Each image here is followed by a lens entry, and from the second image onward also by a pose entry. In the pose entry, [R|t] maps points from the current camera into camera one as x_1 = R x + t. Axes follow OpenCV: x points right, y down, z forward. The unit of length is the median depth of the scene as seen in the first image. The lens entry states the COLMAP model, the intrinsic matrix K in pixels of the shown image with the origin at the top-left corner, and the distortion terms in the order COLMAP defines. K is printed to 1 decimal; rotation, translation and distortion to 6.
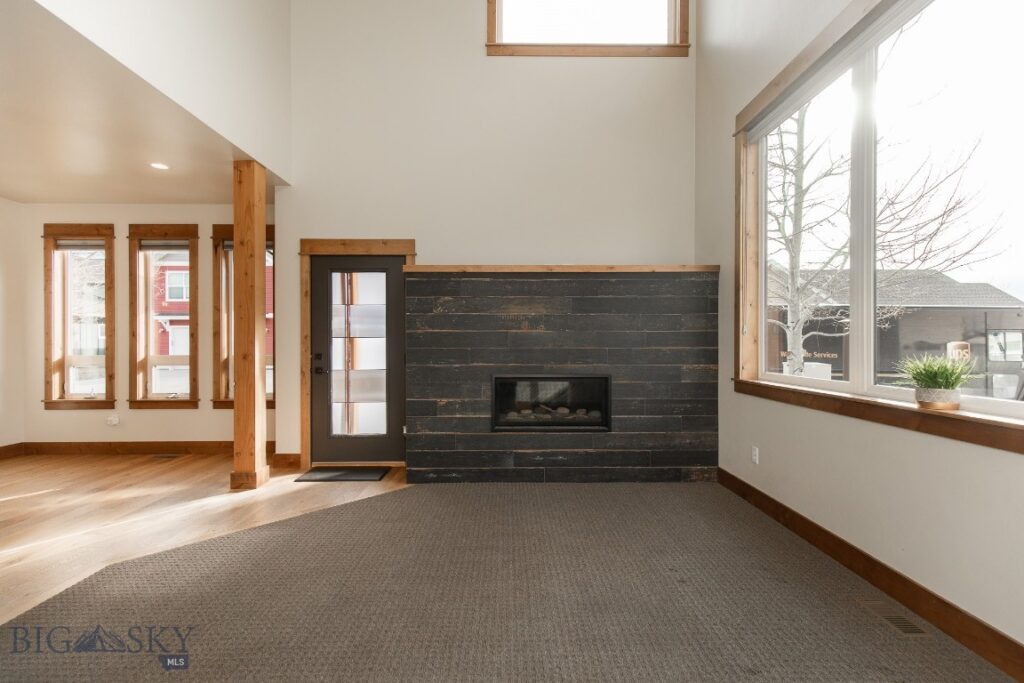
lens RADIAL K [[461.3, 0, 512.0], [0, 461.3, 341.5], [0, 0, 1]] dist [0.010215, -0.000145]
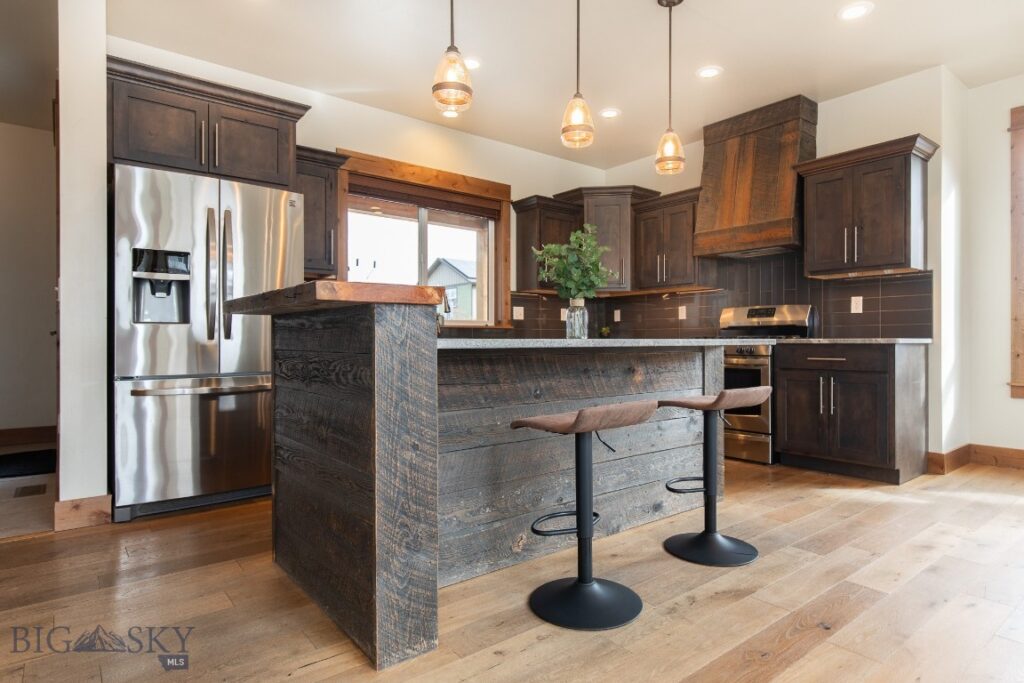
lens RADIAL K [[563.4, 0, 512.0], [0, 563.4, 341.5], [0, 0, 1]] dist [-0.000921, -0.000143]
pose [[0.608700, 0.000379, -0.793400, -0.982379], [0.001295, 0.999998, 0.001472, 0.080437], [0.793399, -0.001923, 0.608699, -0.021301]]
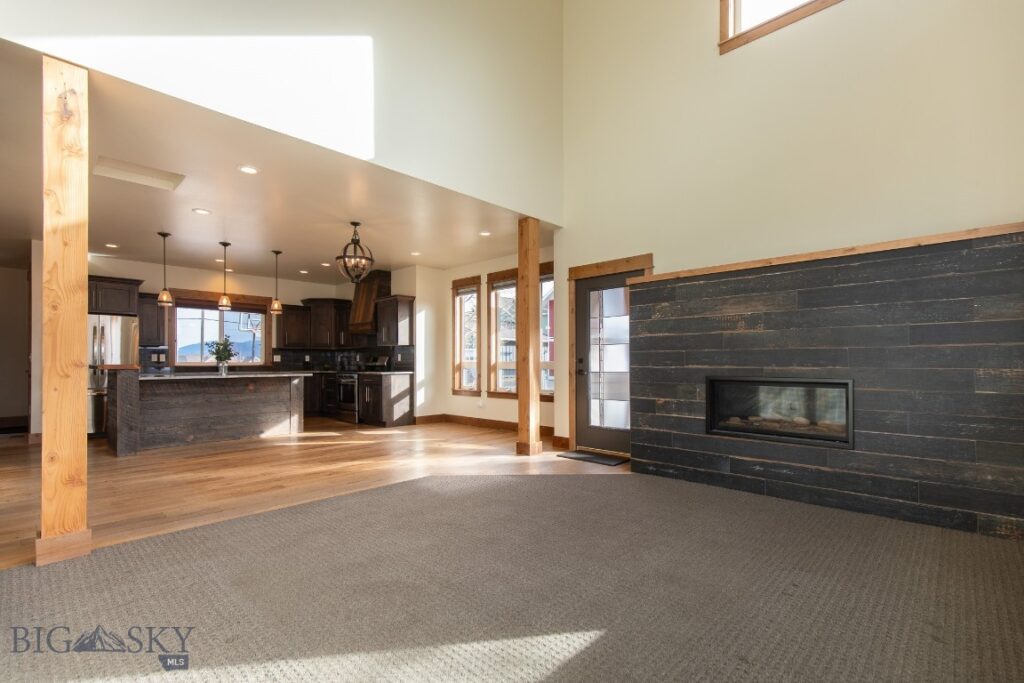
lens RADIAL K [[470.1, 0, 512.0], [0, 470.1, 356.2], [0, 0, 1]] dist [0.000917, -0.000152]
pose [[0.706987, -0.009942, -0.707156, 0.365400], [0.003297, 0.999937, -0.010762, 0.035658], [0.707219, 0.005277, 0.706975, -0.017900]]
